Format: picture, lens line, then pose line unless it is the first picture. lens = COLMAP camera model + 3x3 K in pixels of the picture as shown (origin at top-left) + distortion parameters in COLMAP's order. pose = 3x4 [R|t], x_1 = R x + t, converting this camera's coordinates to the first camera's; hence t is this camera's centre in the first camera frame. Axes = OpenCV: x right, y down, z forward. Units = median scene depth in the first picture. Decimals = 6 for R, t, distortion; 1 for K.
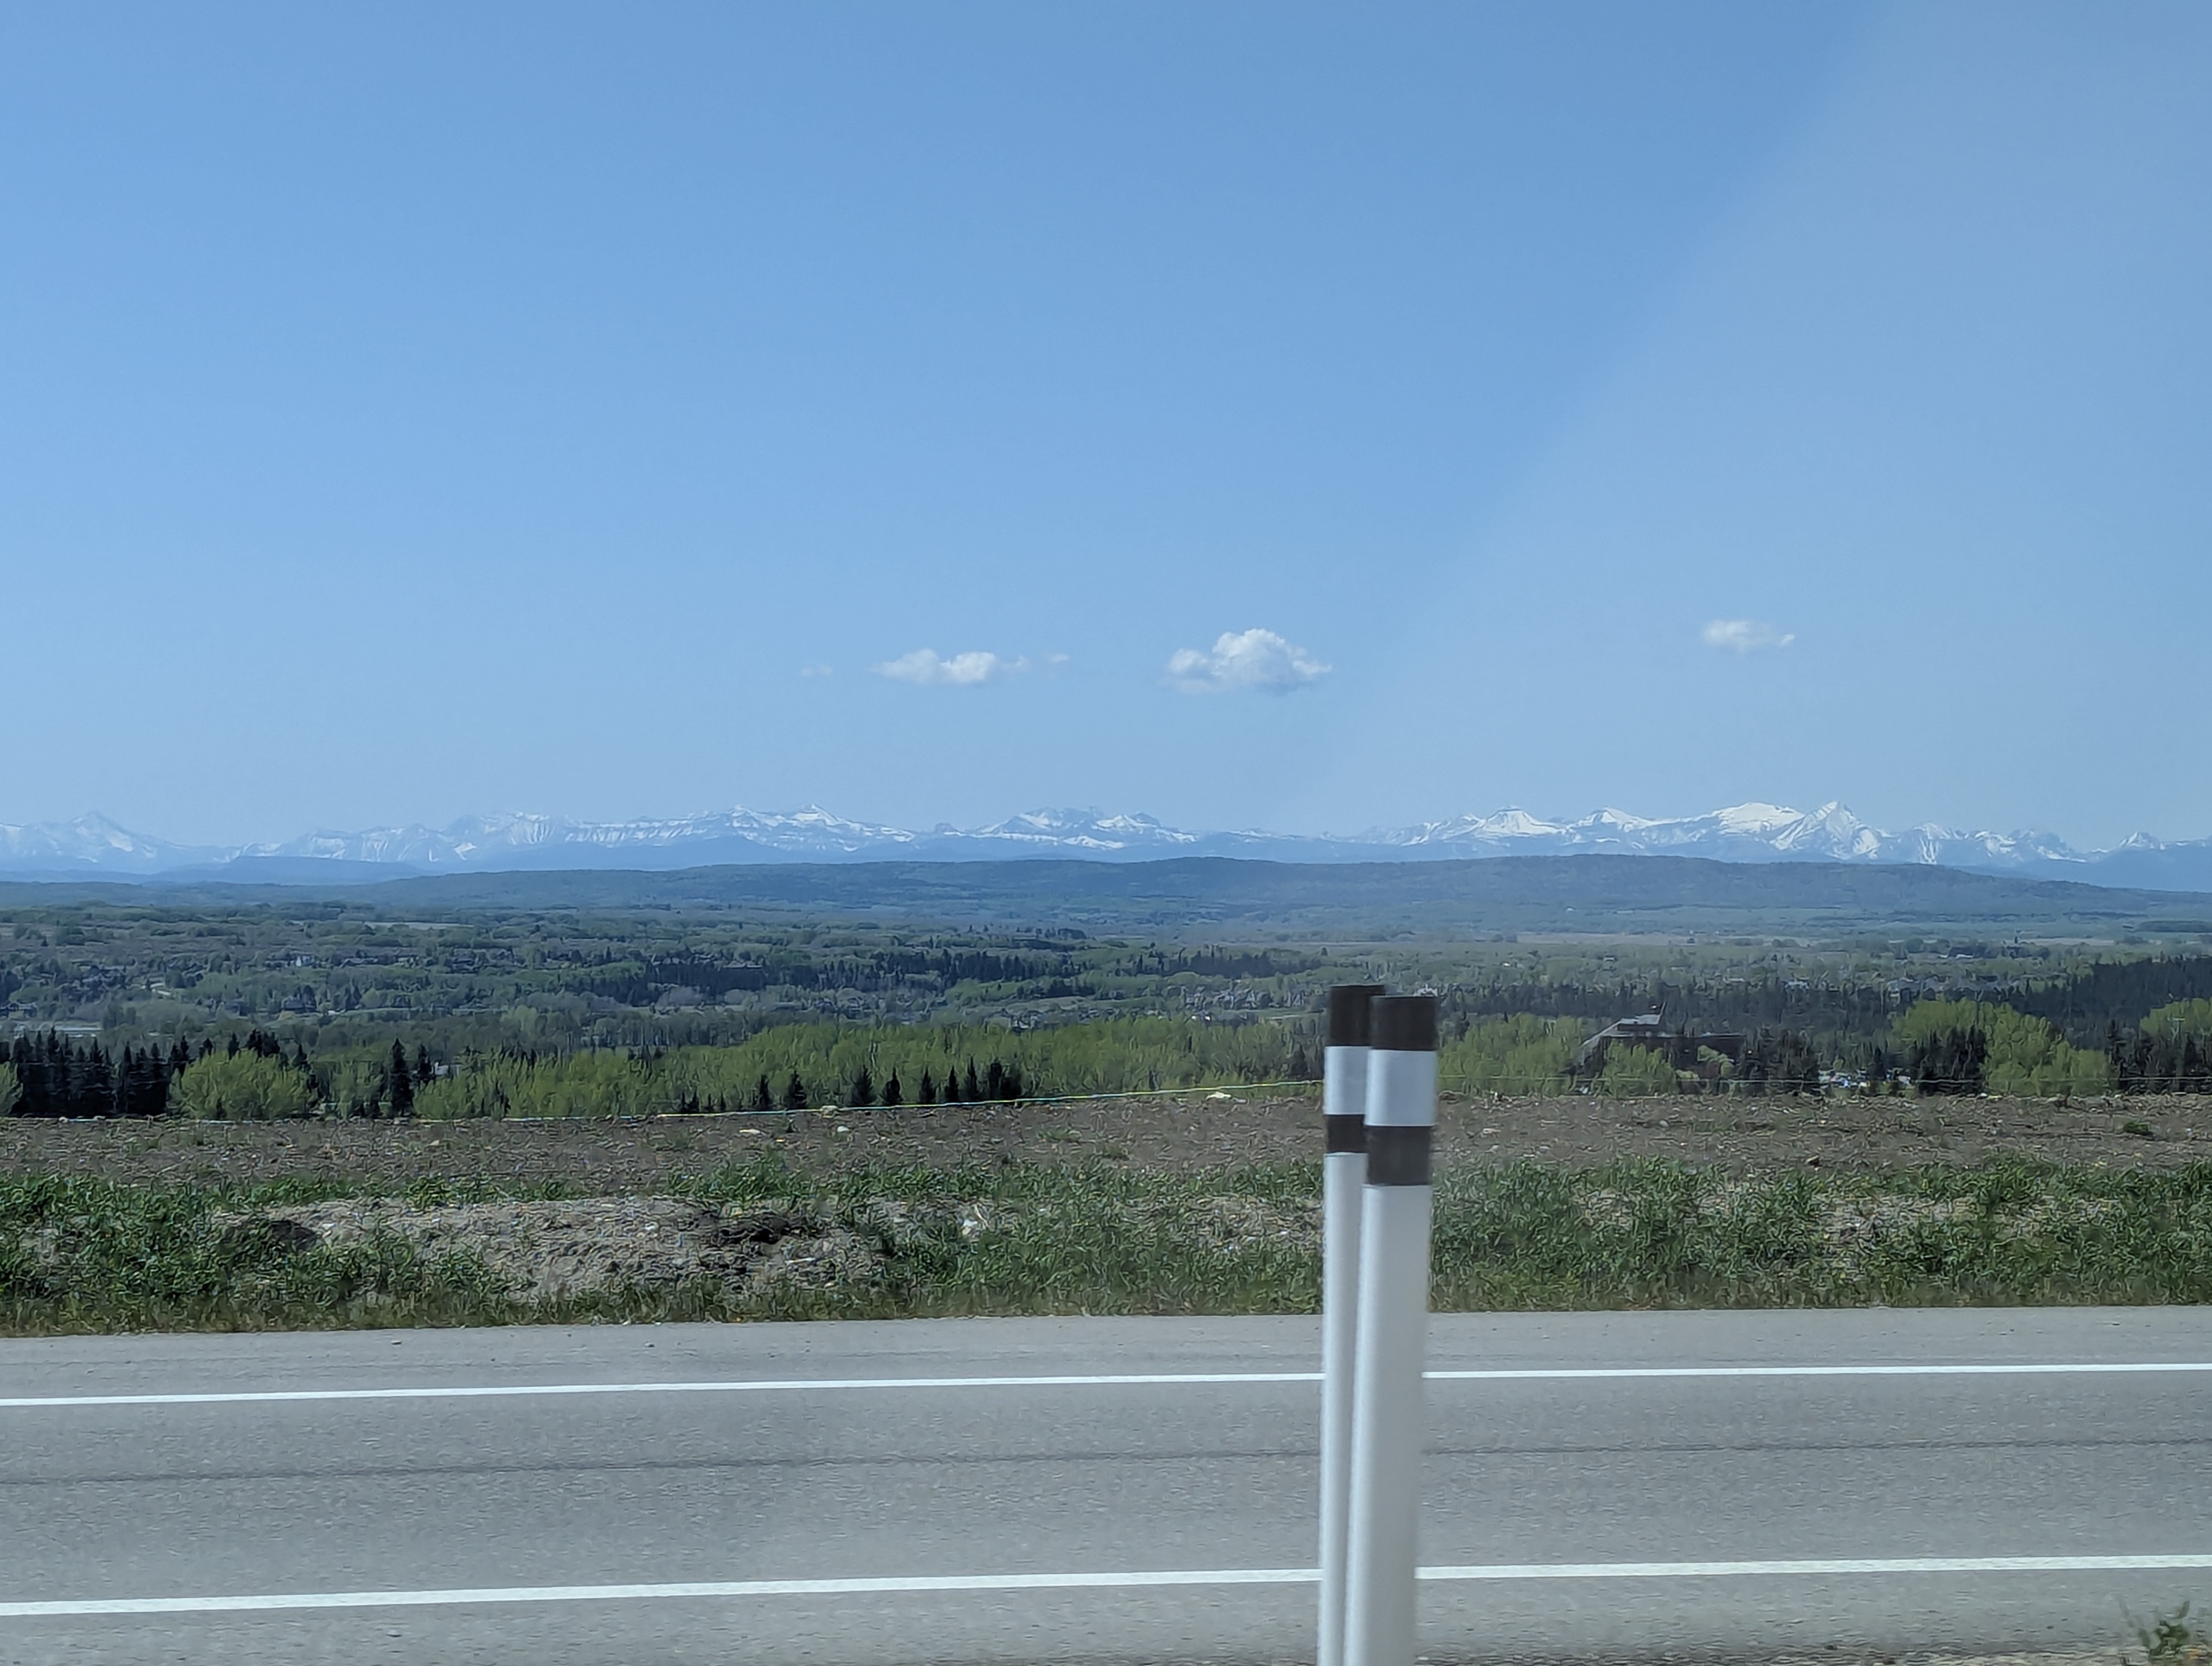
lens RADIAL K [[1792.3, 0, 1106.0], [0, 1792.3, 833.0], [0, 0, 1]] dist [0.047424, -0.089924]
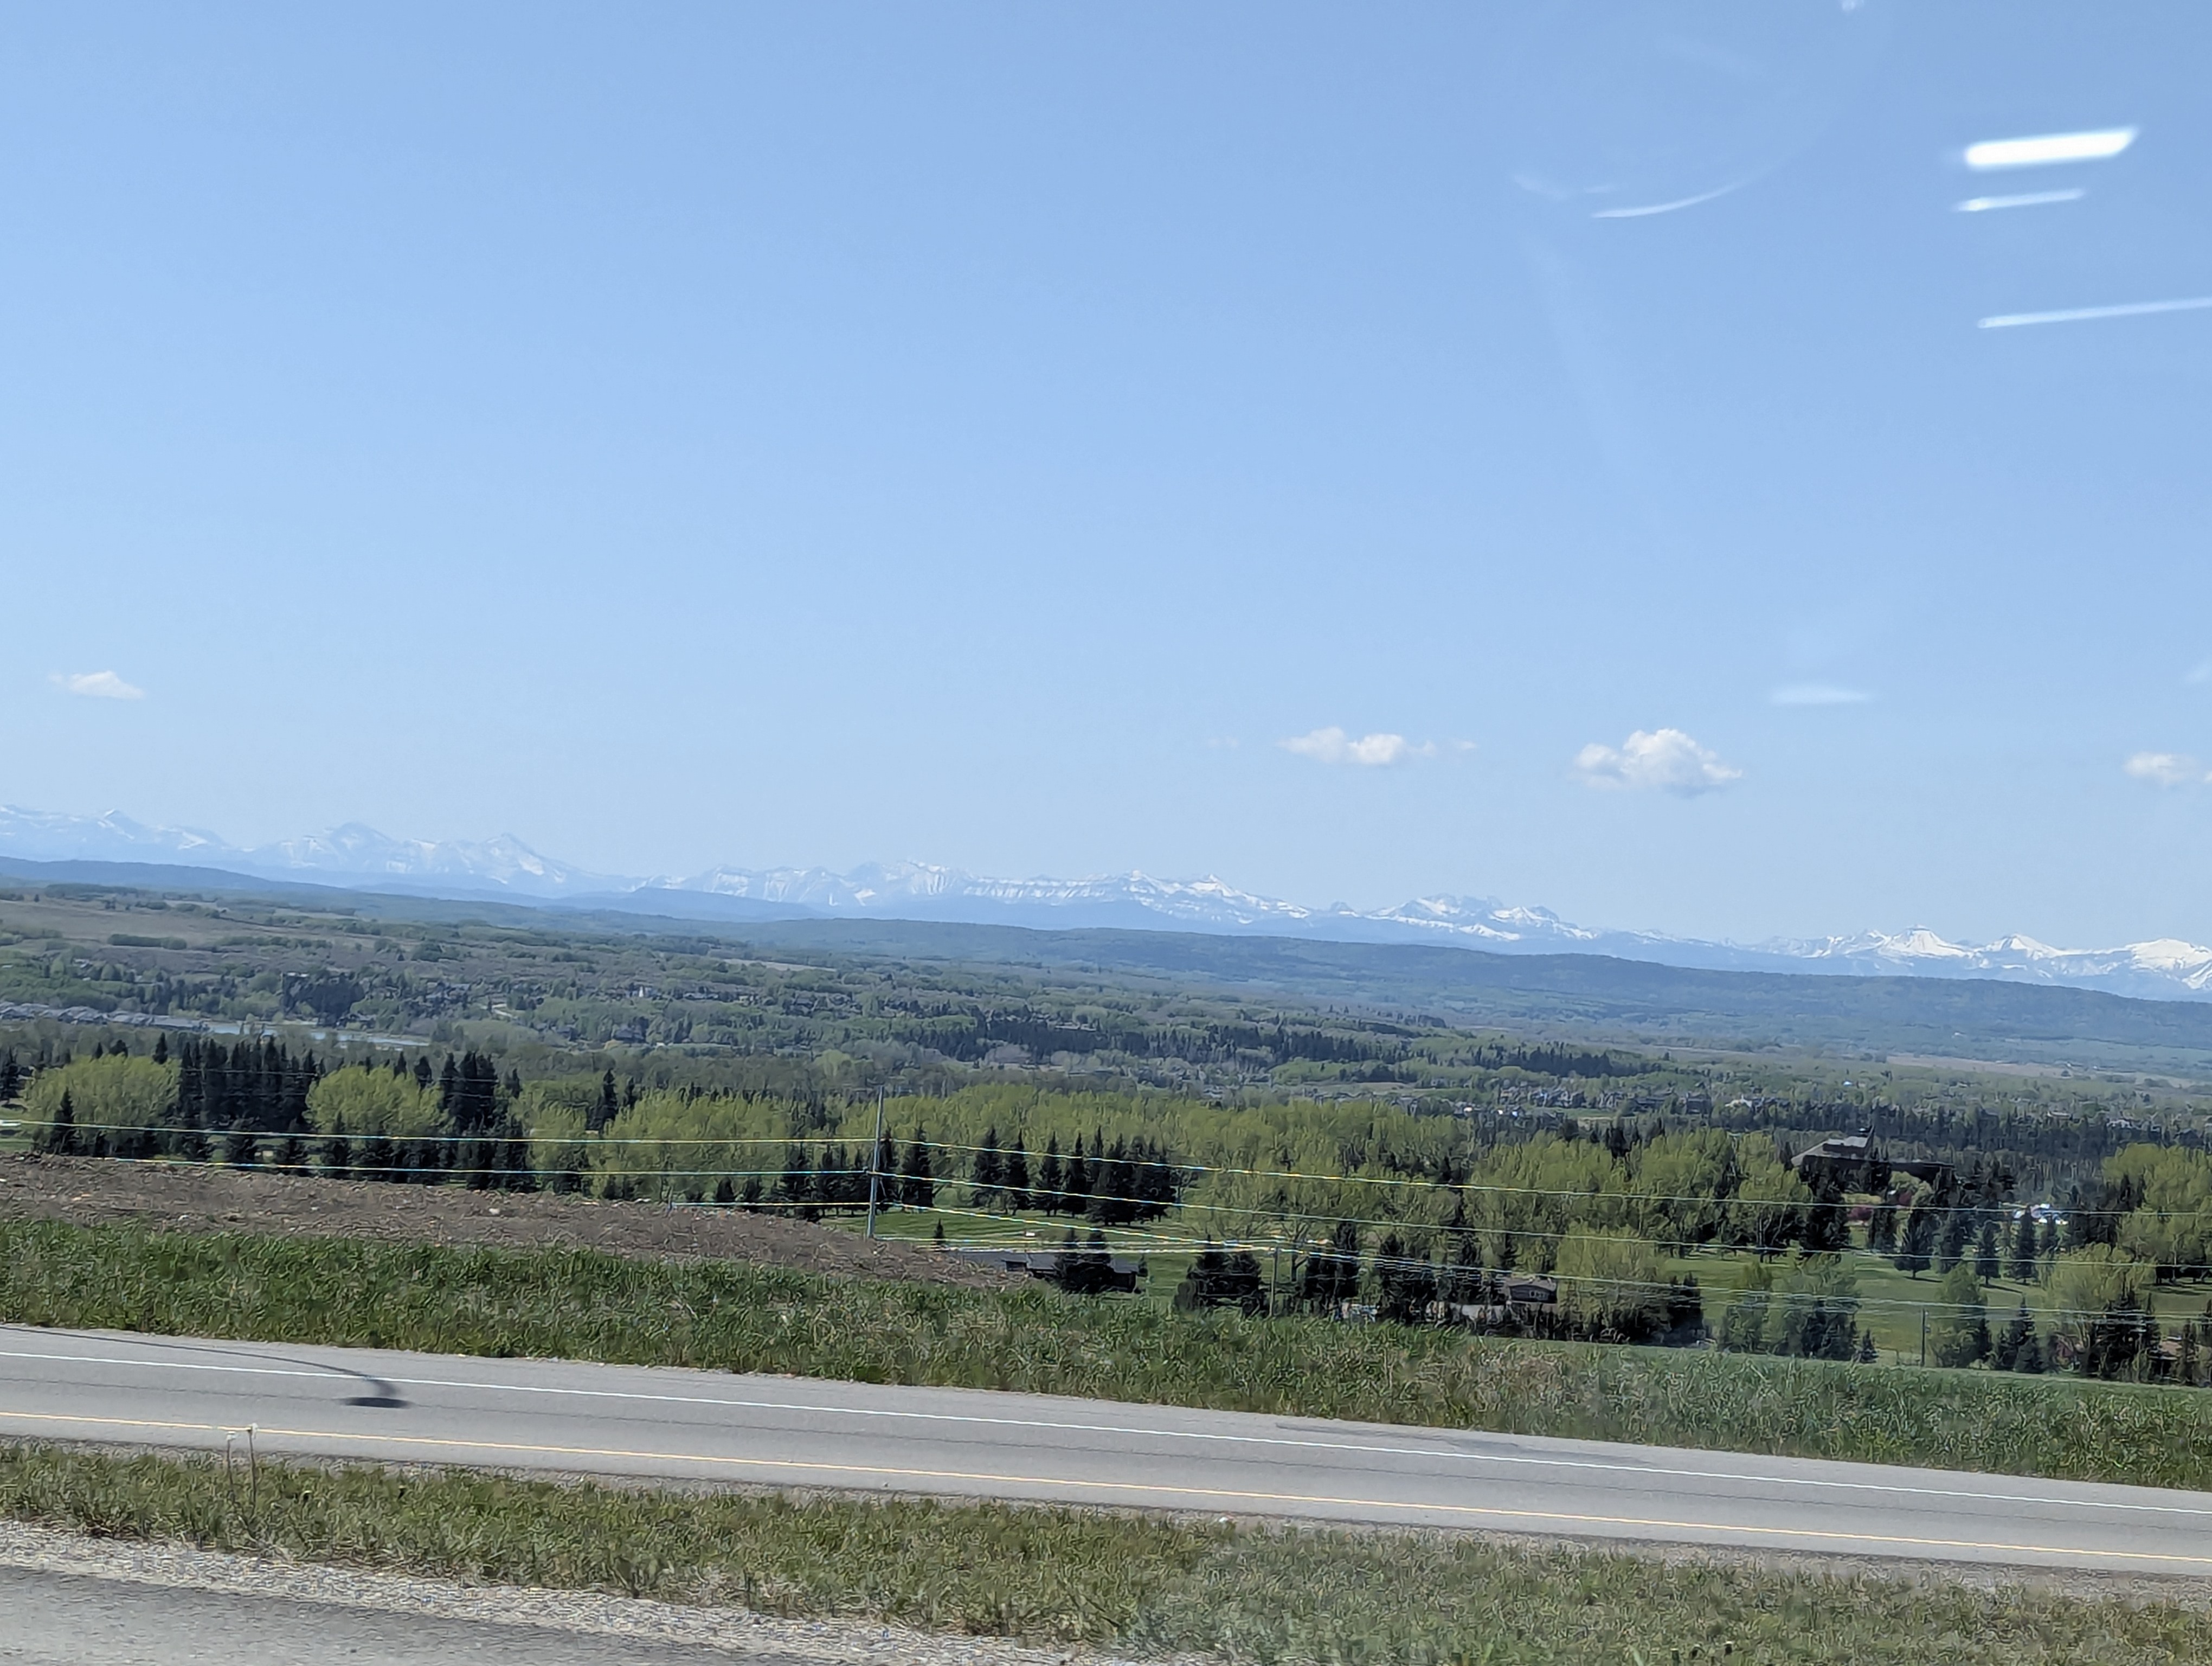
lens RADIAL K [[1792.3, 0, 1106.0], [0, 1792.3, 833.0], [0, 0, 1]] dist [0.047424, -0.089924]
pose [[0.997205, 0.068224, -0.030467, -0.184044], [-0.069352, 0.996882, -0.037637, 0.002513], [0.027804, 0.039645, 0.998827, -0.001050]]
